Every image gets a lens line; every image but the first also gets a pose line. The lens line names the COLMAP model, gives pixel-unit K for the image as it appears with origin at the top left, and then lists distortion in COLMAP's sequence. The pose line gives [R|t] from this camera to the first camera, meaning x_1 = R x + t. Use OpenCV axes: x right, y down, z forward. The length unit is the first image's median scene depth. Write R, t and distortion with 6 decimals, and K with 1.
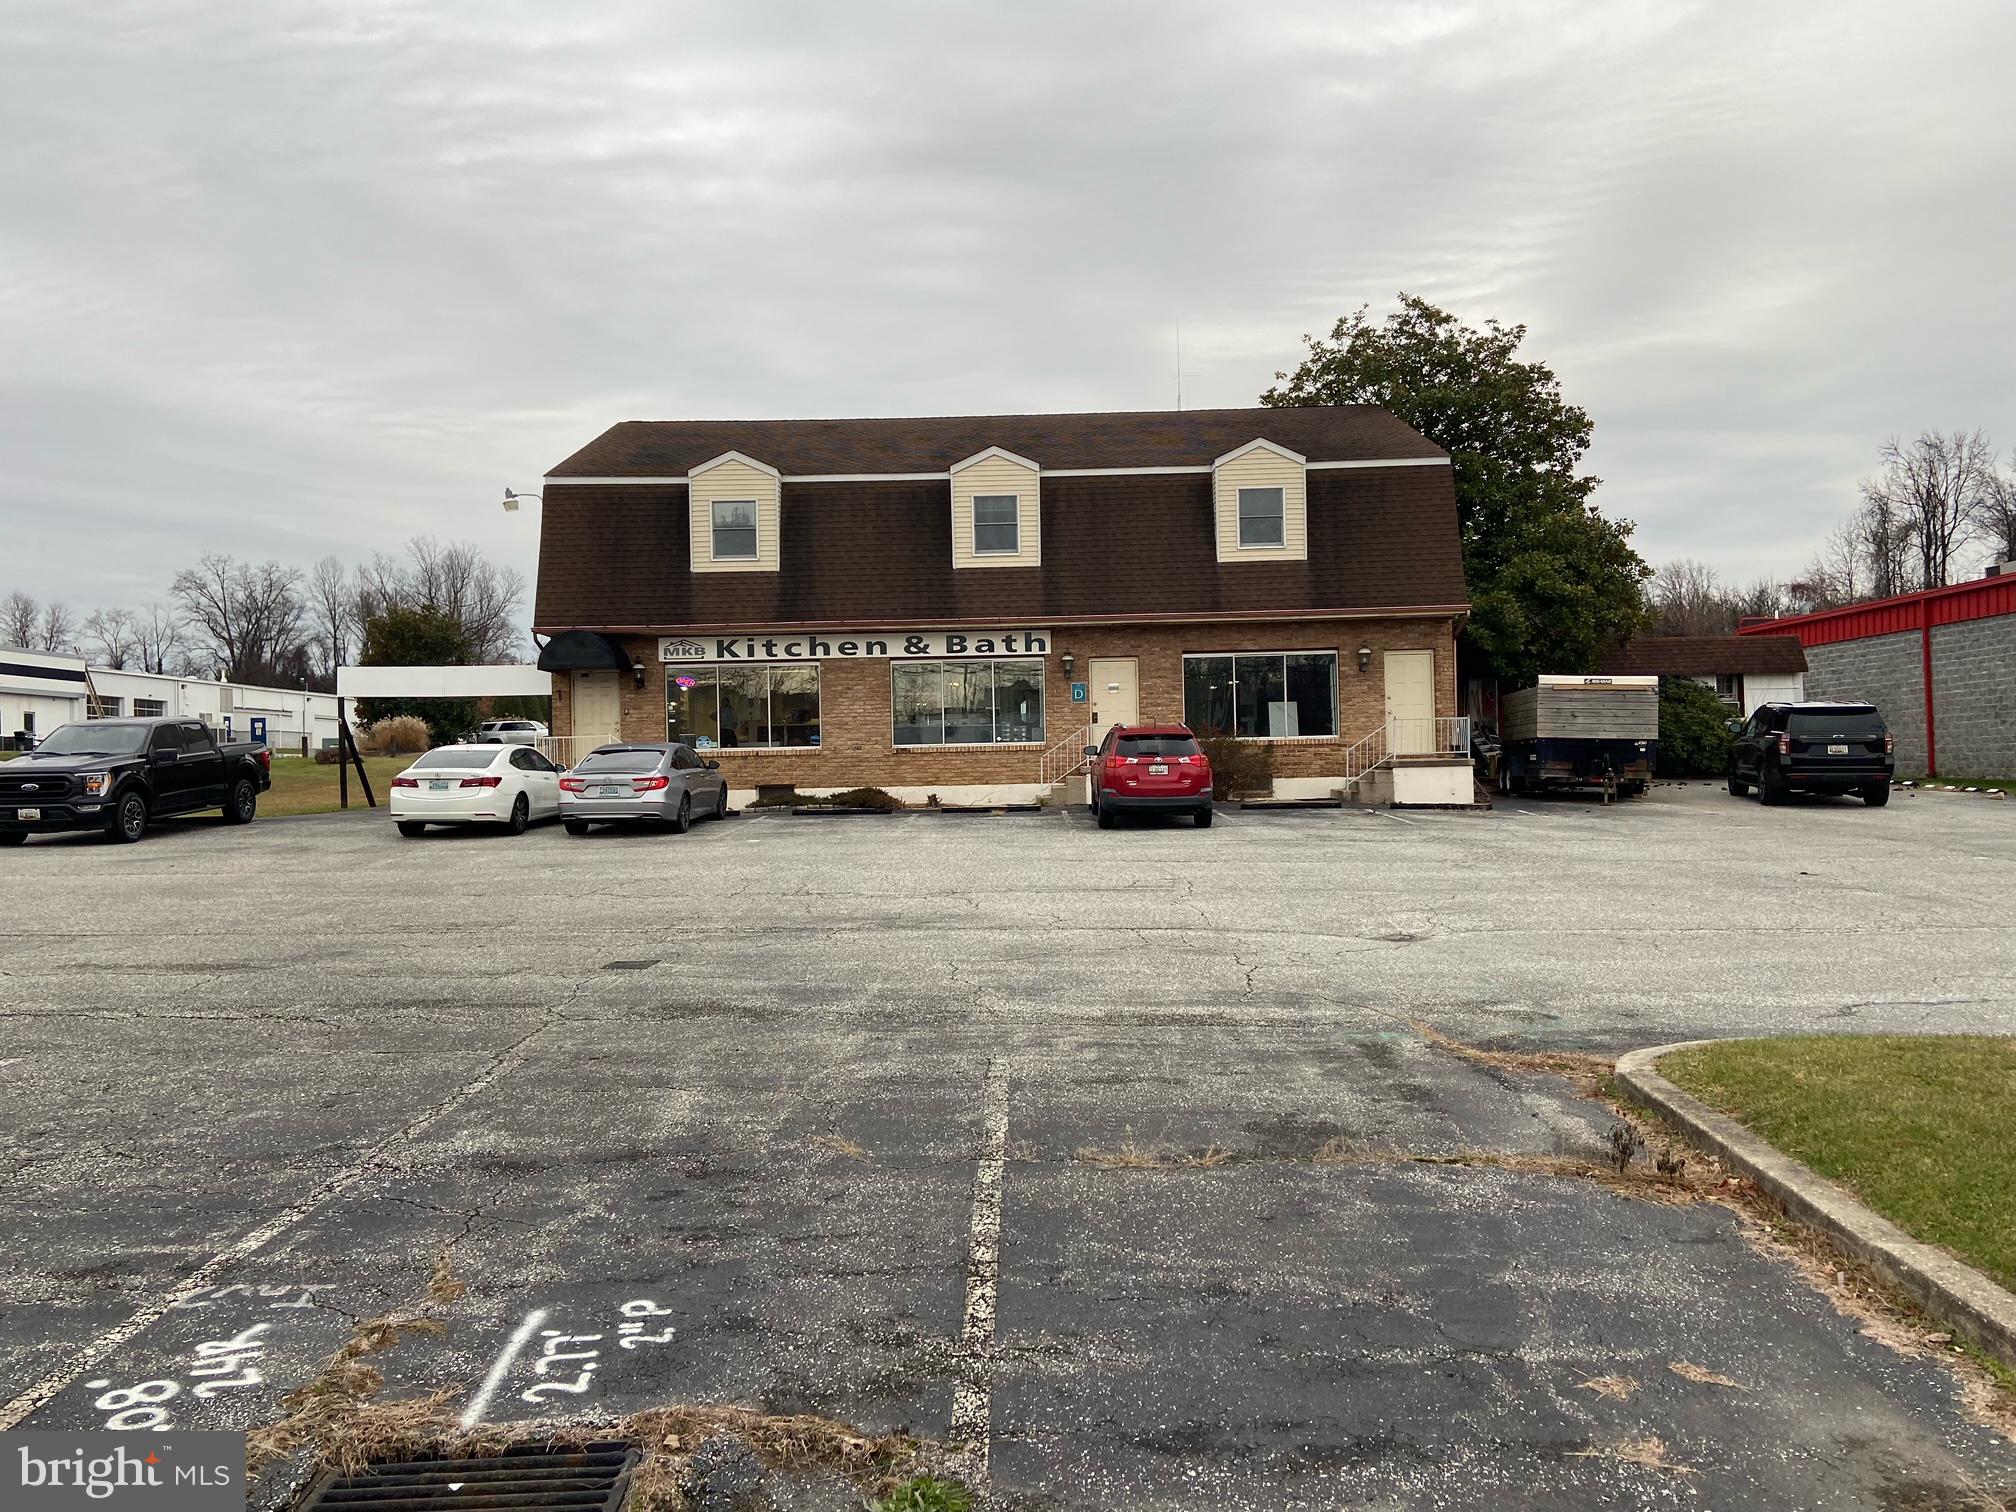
lens RADIAL K [[1500.4, 0, 1008.0], [0, 1500.4, 756.0], [0, 0, 1]] dist [0.129511, -0.167488]
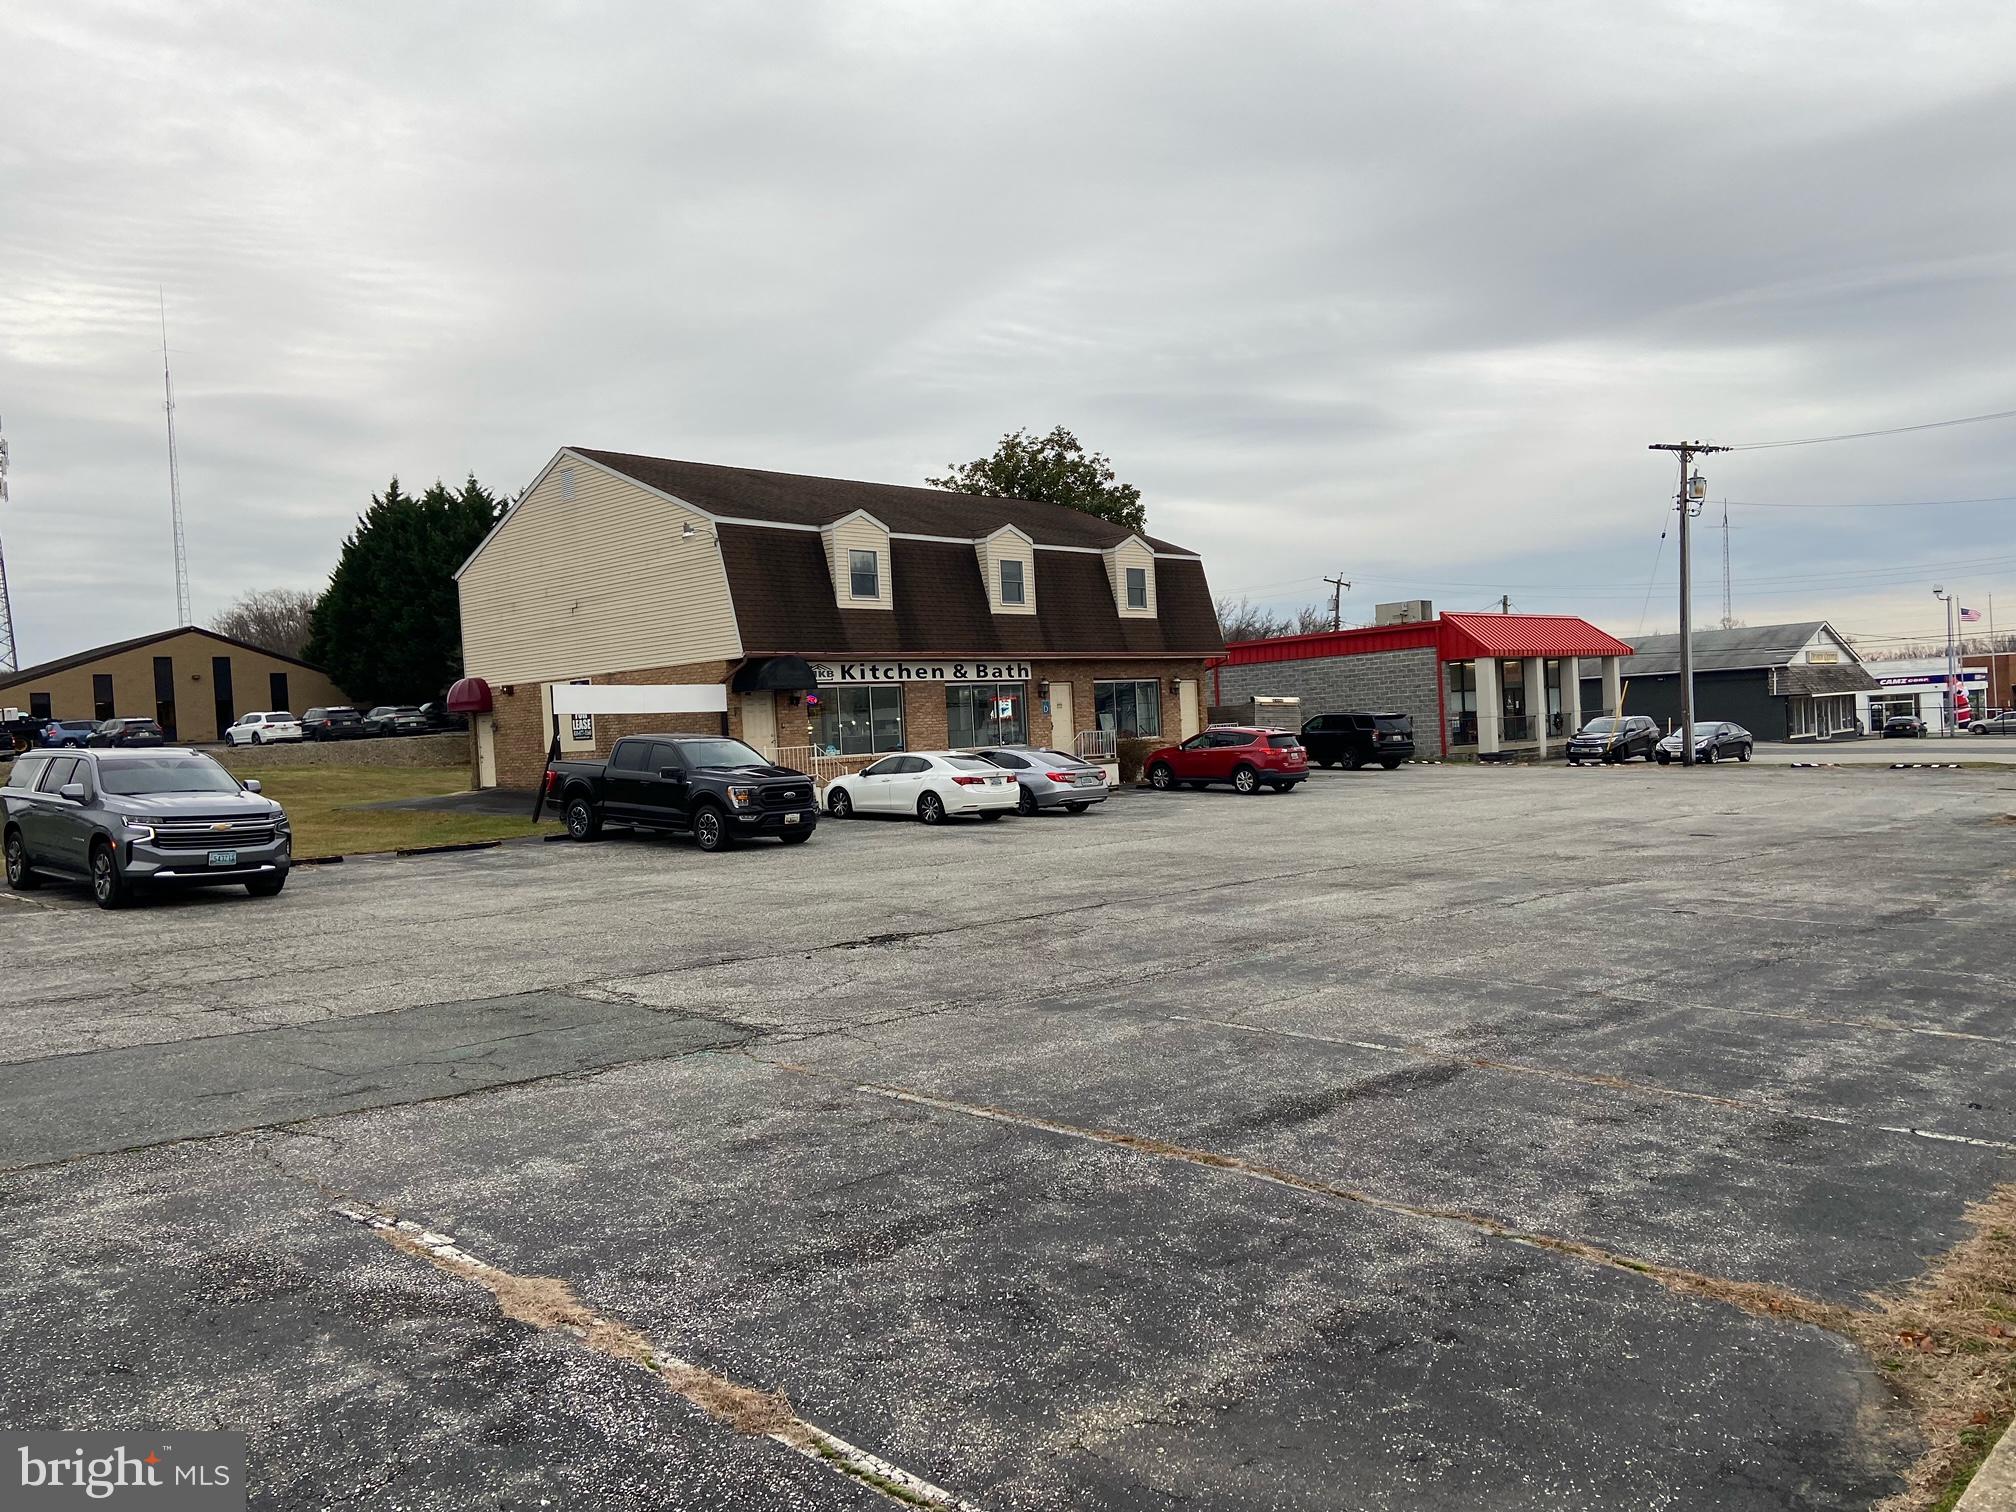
lens RADIAL K [[1500.4, 0, 1008.0], [0, 1500.4, 756.0], [0, 0, 1]] dist [0.129511, -0.167488]
pose [[0.688407, -0.025829, 0.724864, -0.975123], [0.035233, 0.999377, 0.002150, -0.002113], [-0.724468, 0.024059, 0.688888, 0.078667]]
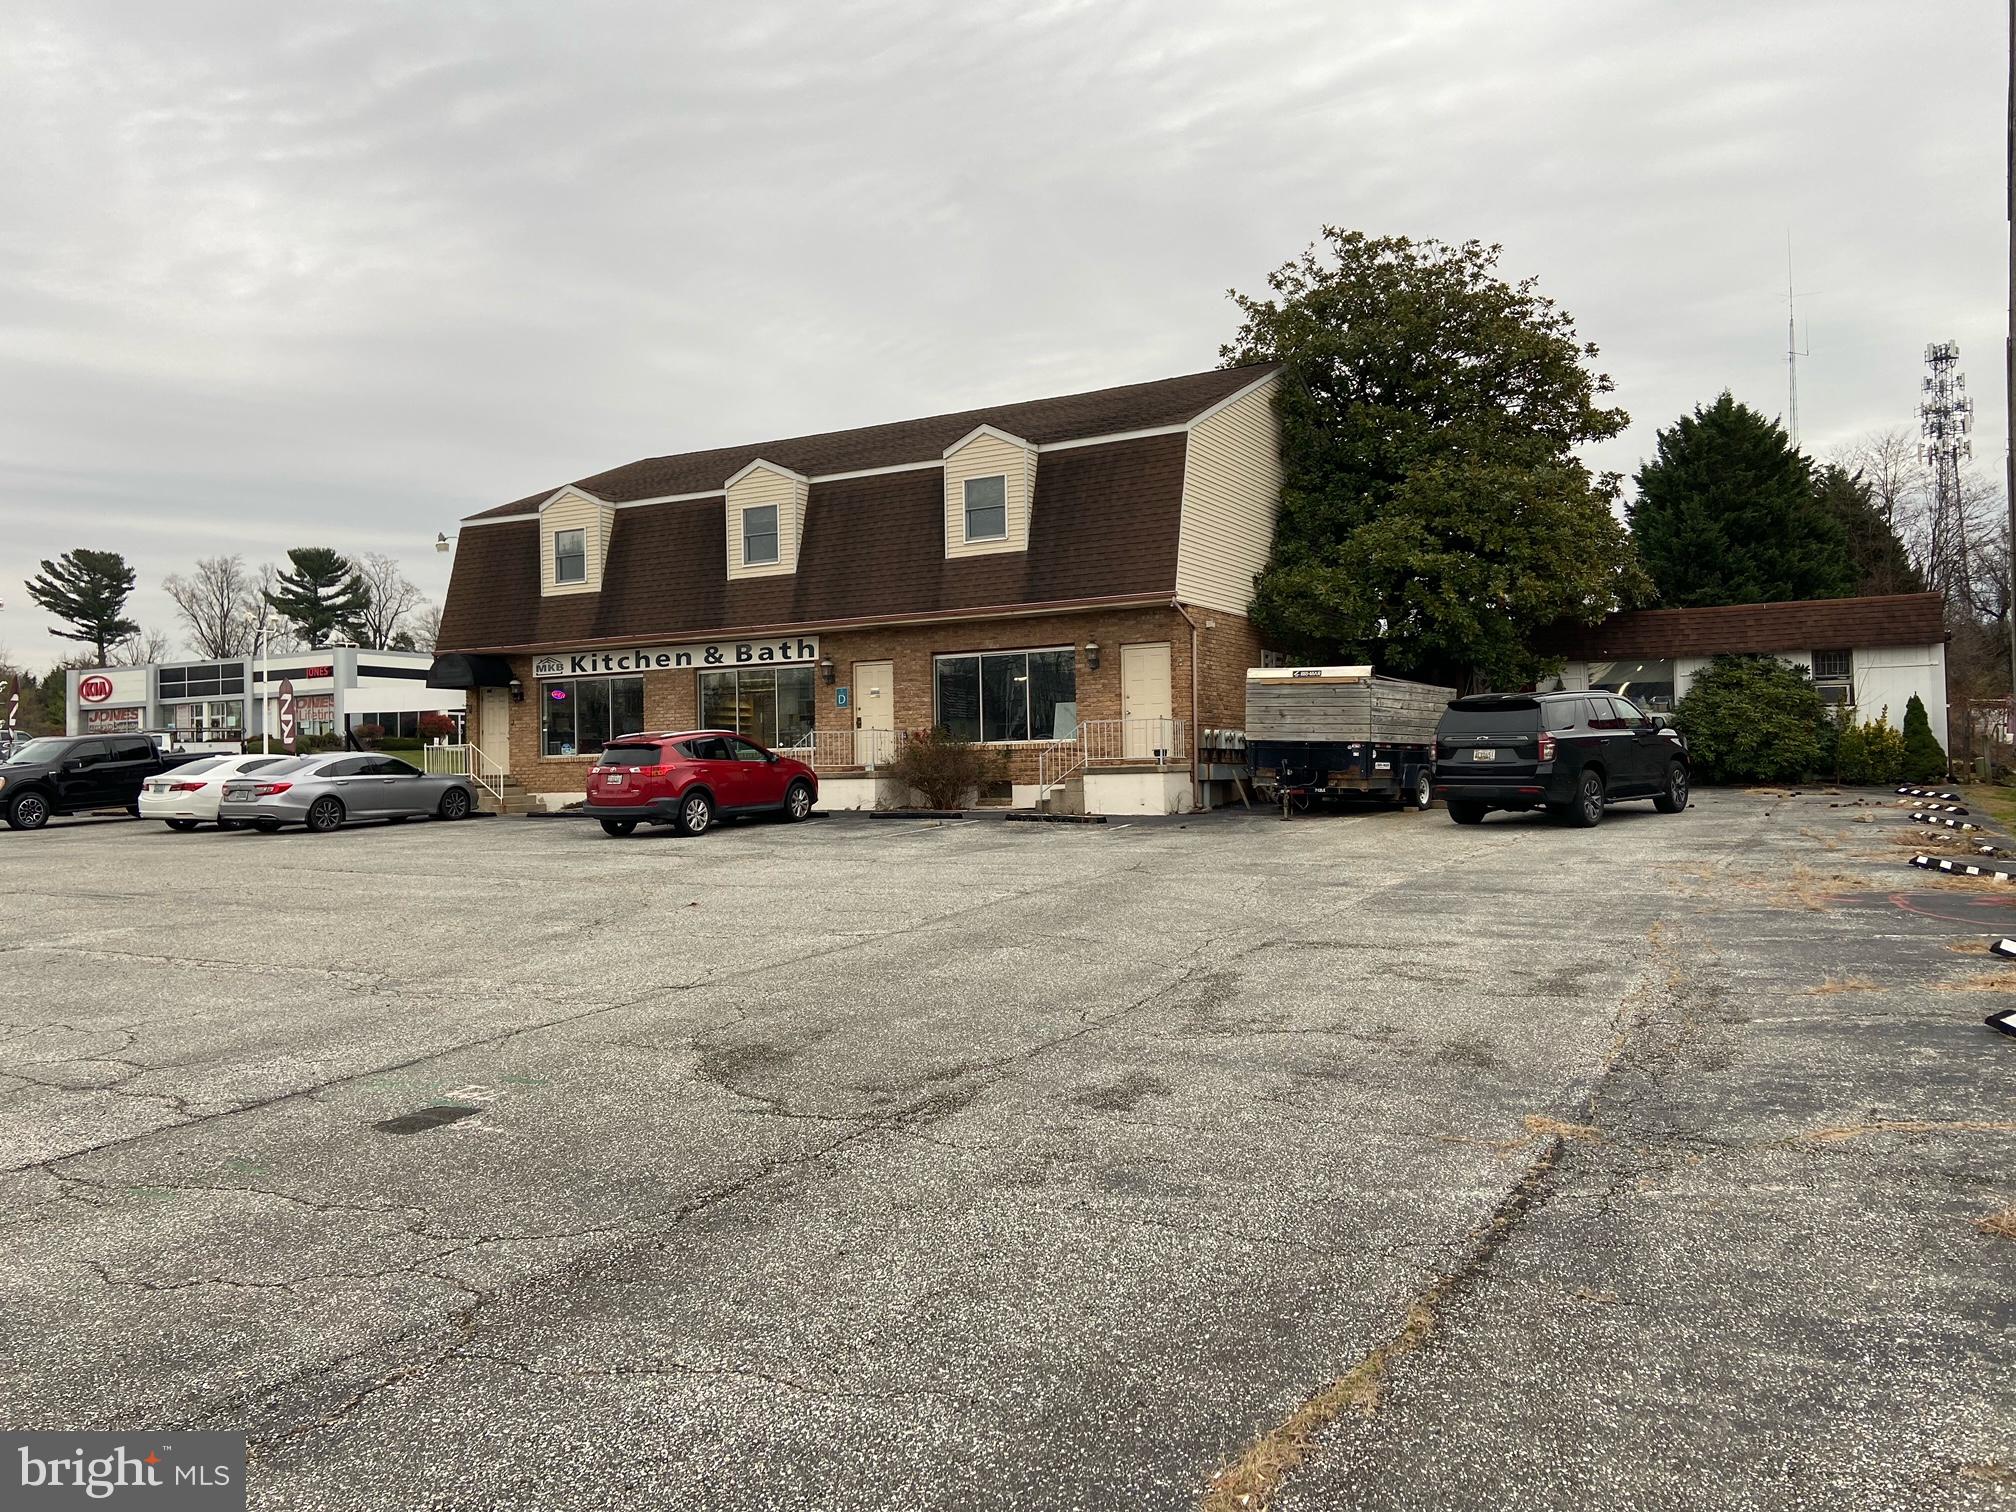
lens RADIAL K [[1500.4, 0, 1008.0], [0, 1500.4, 756.0], [0, 0, 1]] dist [0.129511, -0.167488]
pose [[0.879164, -0.002273, -0.476515, 0.618451], [0.004622, 0.999982, 0.003756, -0.006851], [0.476498, -0.005505, 0.879159, 0.176411]]
